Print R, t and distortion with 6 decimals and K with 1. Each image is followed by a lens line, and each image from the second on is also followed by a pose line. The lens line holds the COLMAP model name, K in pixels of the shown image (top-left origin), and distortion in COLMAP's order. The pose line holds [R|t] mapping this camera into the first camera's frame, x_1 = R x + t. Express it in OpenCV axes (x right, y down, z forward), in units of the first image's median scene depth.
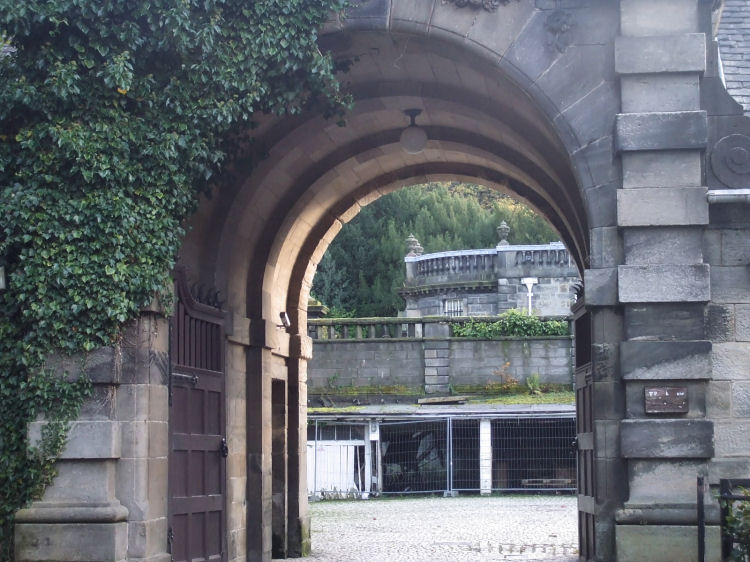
lens RADIAL K [[1693.6, 0, 375.0], [0, 1693.6, 281.1], [0, 0, 1]] dist [0.258490, 0.000000]
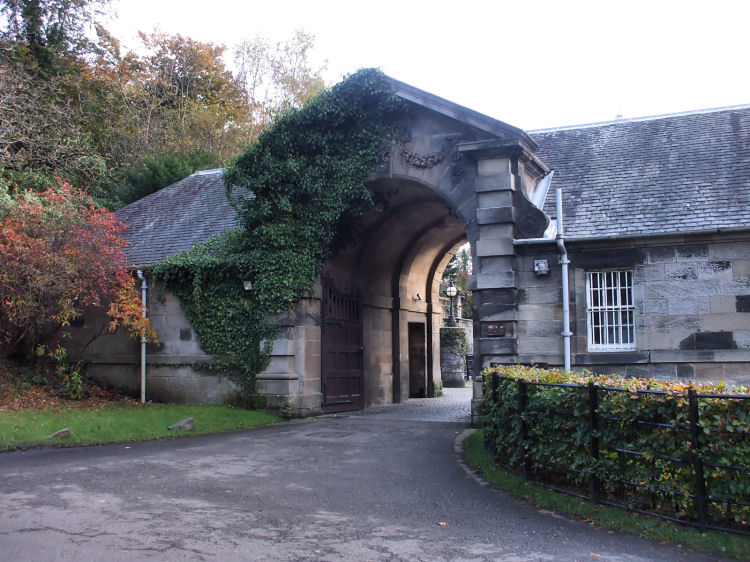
lens RADIAL K [[767.6, 0, 374.6], [0, 767.6, 281.0], [0, 0, 1]] dist [-0.004179, 0.000000]
pose [[0.955335, -0.030327, -0.293964, 0.307808], [0.031940, 0.999490, 0.000688, -0.003367], [0.293794, -0.010046, 0.955816, -0.056444]]
